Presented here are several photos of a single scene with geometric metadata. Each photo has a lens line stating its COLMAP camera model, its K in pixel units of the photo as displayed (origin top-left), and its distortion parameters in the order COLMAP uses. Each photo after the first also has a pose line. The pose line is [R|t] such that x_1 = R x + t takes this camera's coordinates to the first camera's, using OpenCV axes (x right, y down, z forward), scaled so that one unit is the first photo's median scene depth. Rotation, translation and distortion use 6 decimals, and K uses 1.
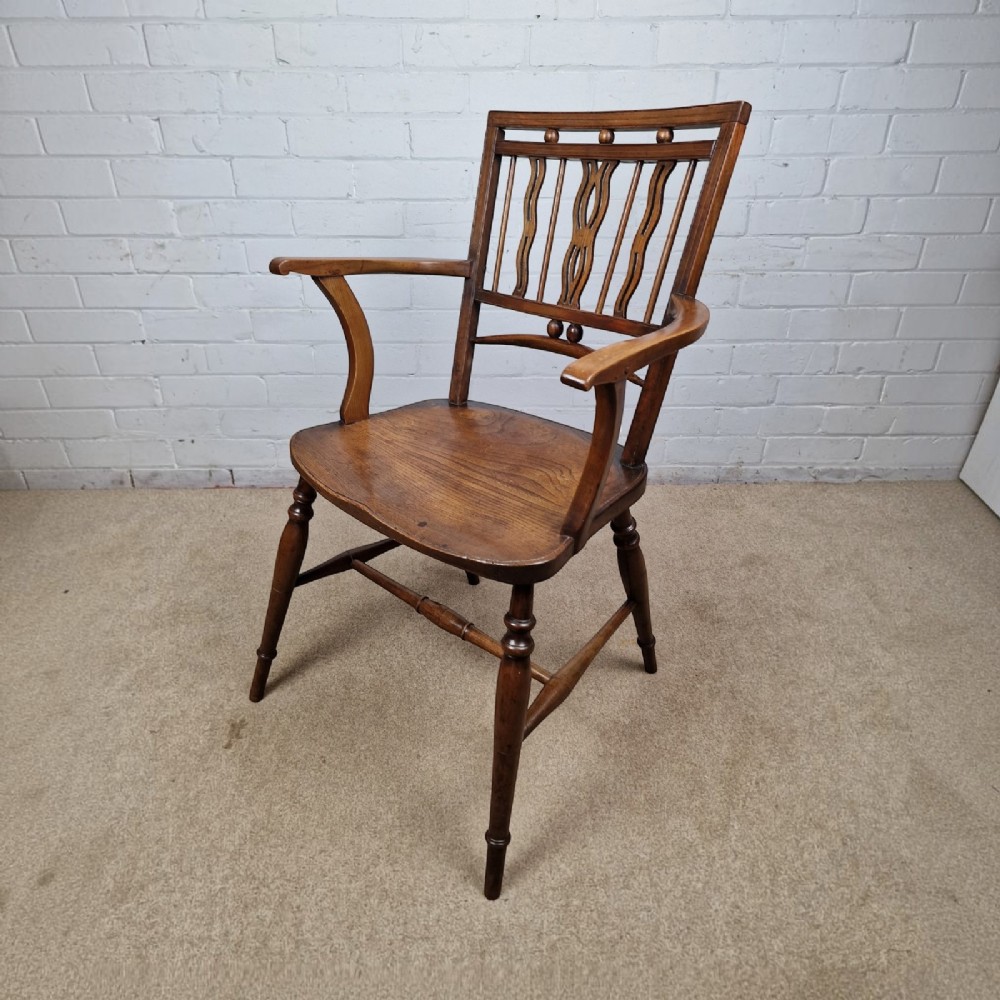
lens RADIAL K [[680.4, 0, 498.3], [0, 680.4, 440.4], [0, 0, 1]] dist [0.046184, -0.035150]
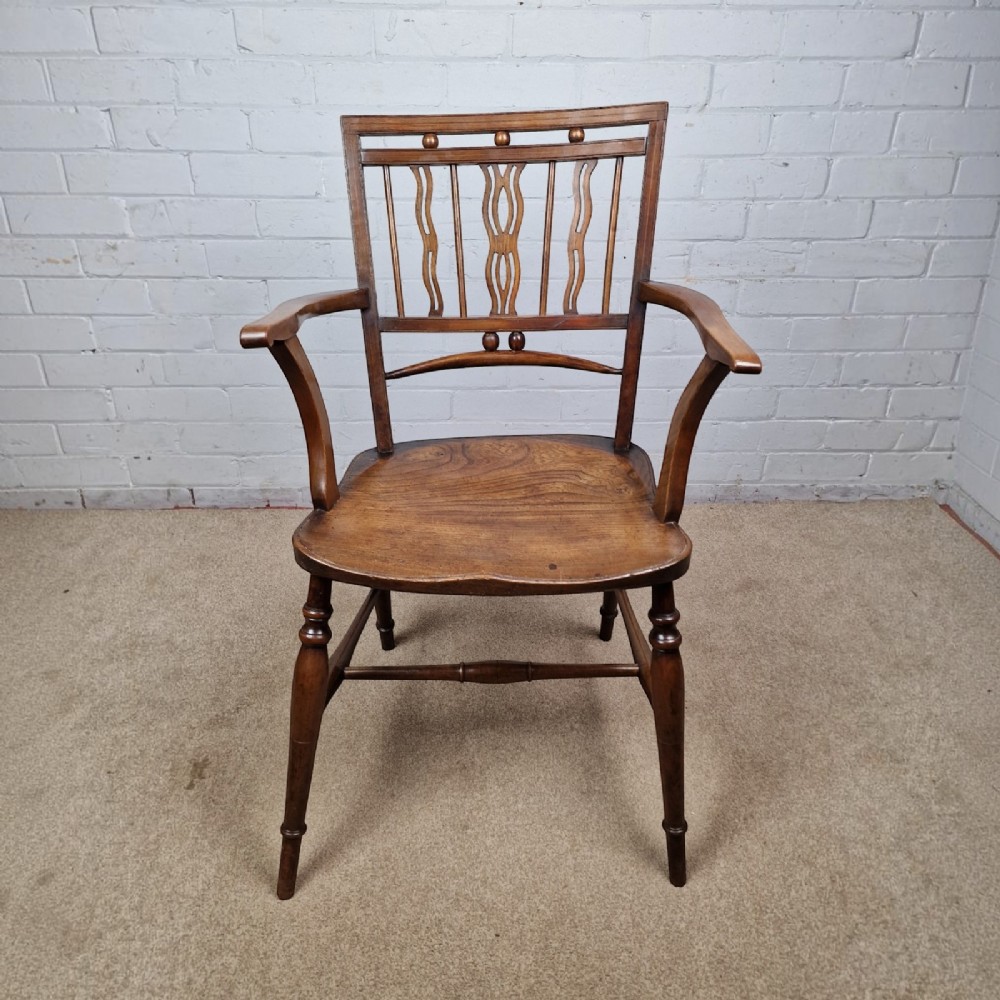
lens RADIAL K [[747.4, 0, 504.2], [0, 747.4, 460.8], [0, 0, 1]] dist [0.048421, -0.036217]
pose [[0.999782, -0.000992, 0.020874, 0.012860], [0.000634, 0.999853, 0.017151, -0.015821], [-0.020888, -0.017134, 0.999635, -0.029659]]
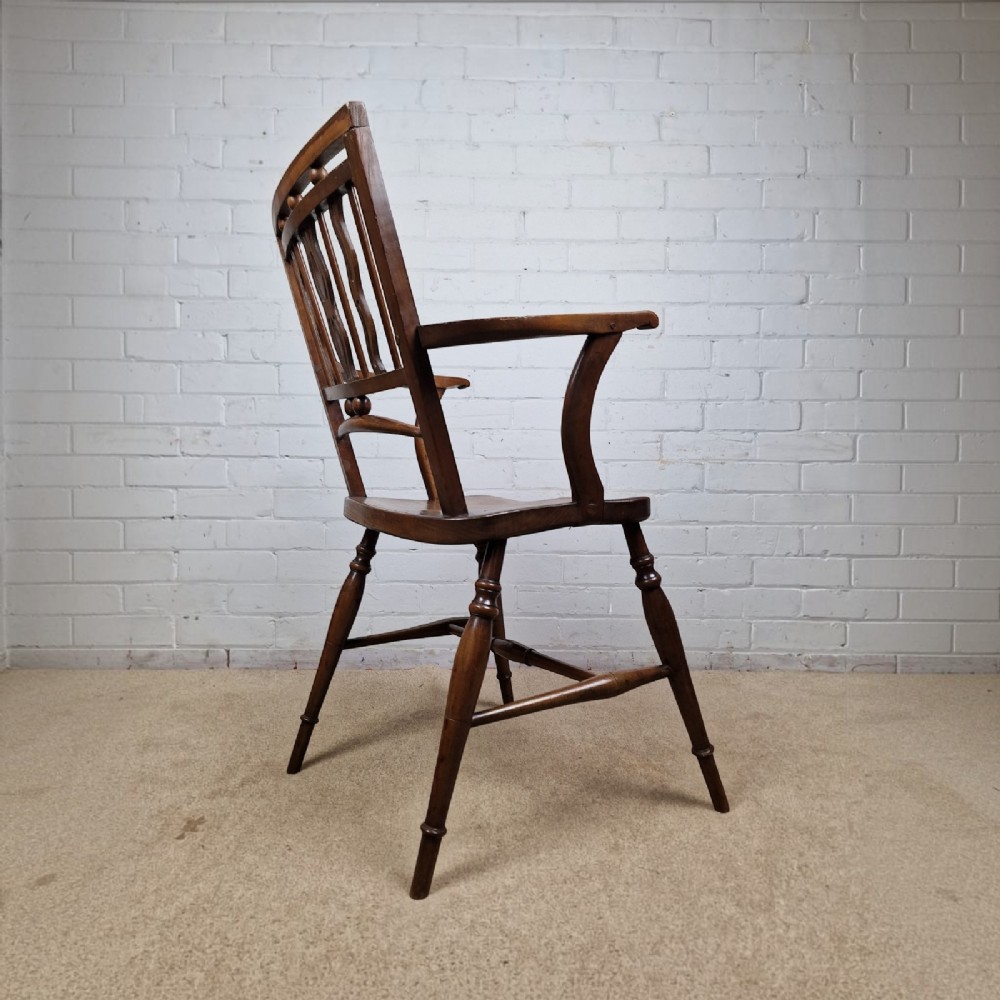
lens RADIAL K [[629.0, 0, 493.5], [0, 629.0, 510.7], [0, 0, 1]] dist [0.048646, -0.040231]
pose [[0.999966, 0.007531, 0.003317, -0.004638], [-0.005416, 0.905726, -0.423829, 0.323144], [-0.006196, 0.423796, 0.905736, 0.079175]]
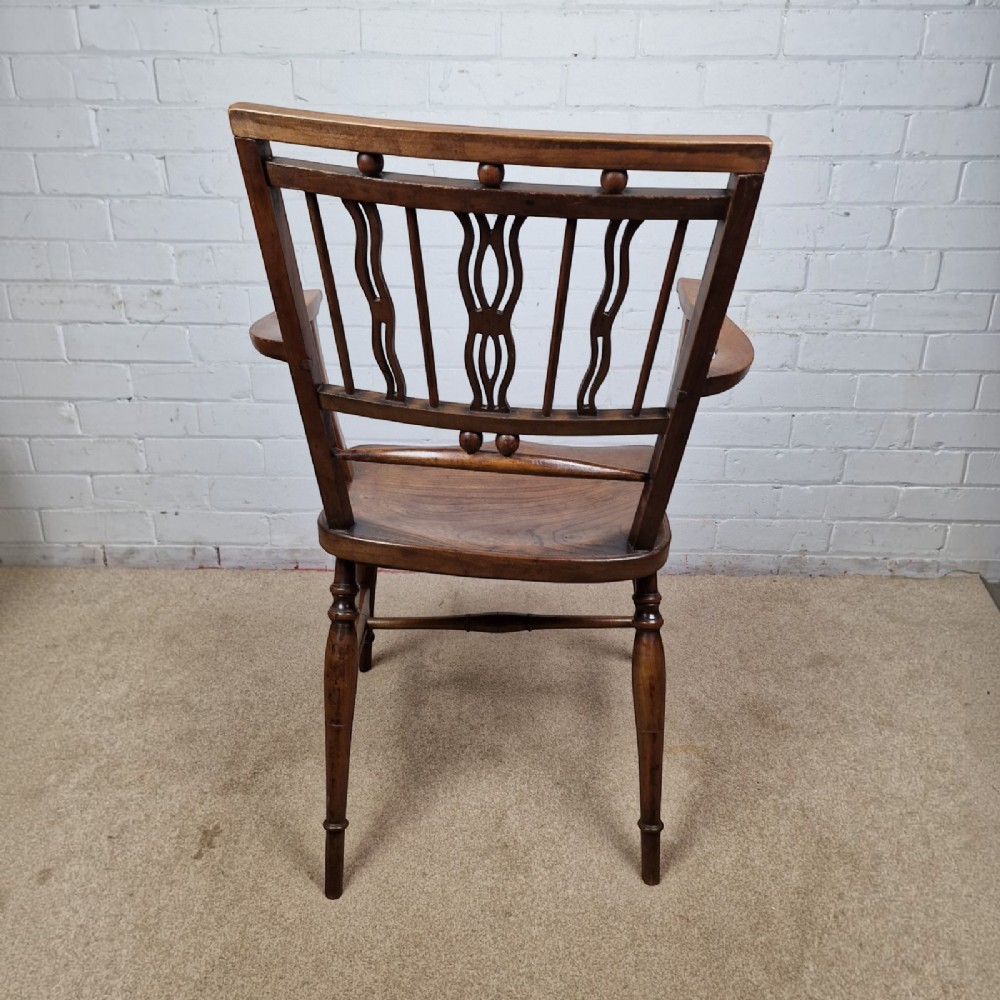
lens RADIAL K [[775.7, 0, 507.0], [0, 775.7, 470.5], [0, 0, 1]] dist [0.048162, -0.039892]
pose [[0.999693, 0.017280, -0.017778, -0.006081], [-0.019084, 0.994087, -0.106893, 0.057049], [0.015826, 0.107200, 0.994112, 0.004300]]
